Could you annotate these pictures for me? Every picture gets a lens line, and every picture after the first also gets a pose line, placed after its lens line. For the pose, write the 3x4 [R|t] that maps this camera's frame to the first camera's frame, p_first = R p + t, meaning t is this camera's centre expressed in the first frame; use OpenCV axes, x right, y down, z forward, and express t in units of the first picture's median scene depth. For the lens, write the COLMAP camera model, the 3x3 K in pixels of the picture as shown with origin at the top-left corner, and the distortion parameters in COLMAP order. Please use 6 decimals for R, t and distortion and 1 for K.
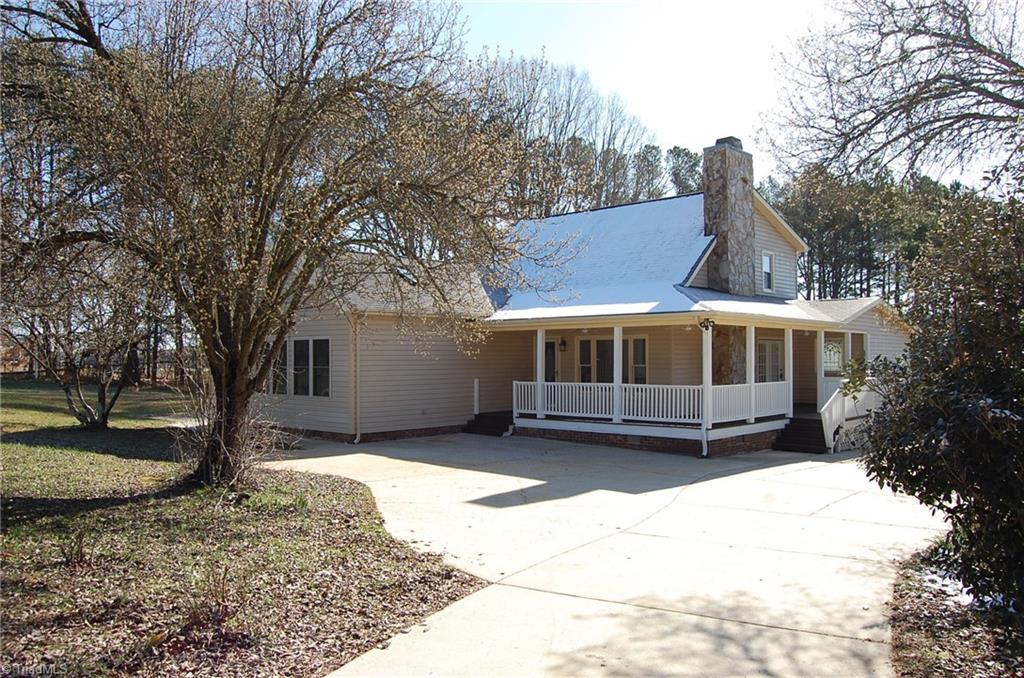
lens RADIAL K [[807.5, 0, 516.9], [0, 807.5, 354.6], [0, 0, 1]] dist [-0.012099, -0.002420]
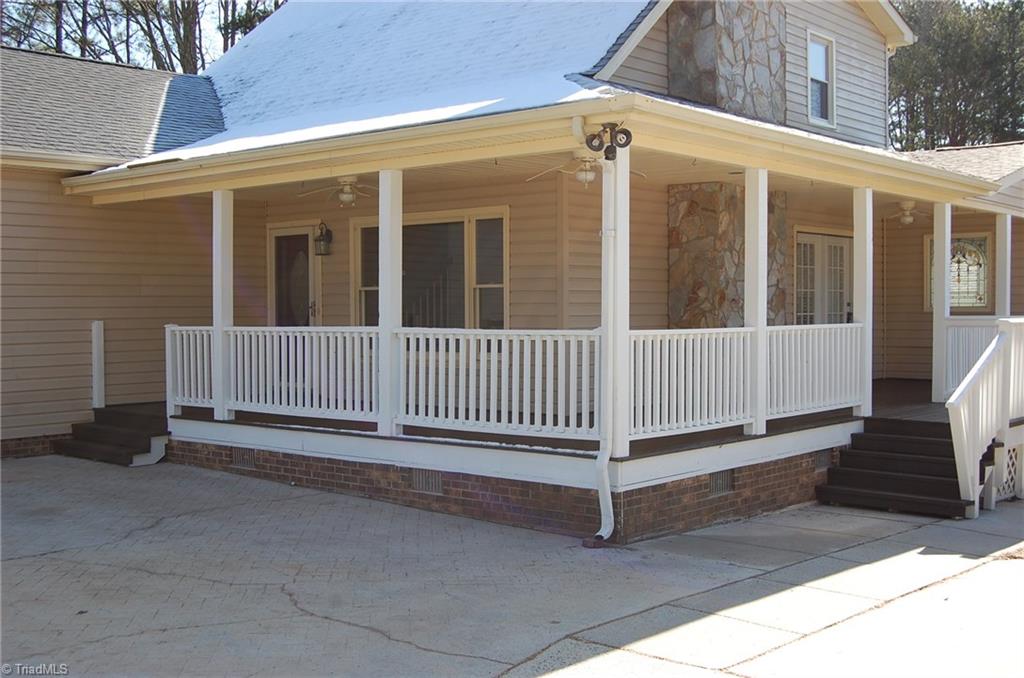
lens RADIAL K [[1167.5, 0, 512.0], [0, 1167.5, 339.0], [0, 0, 1]] dist [-0.003856, 0.013630]
pose [[0.999776, -0.001071, 0.021115, 0.161240], [0.000507, 0.999643, 0.026711, 0.026022], [-0.021136, -0.026694, 0.999420, 0.454476]]
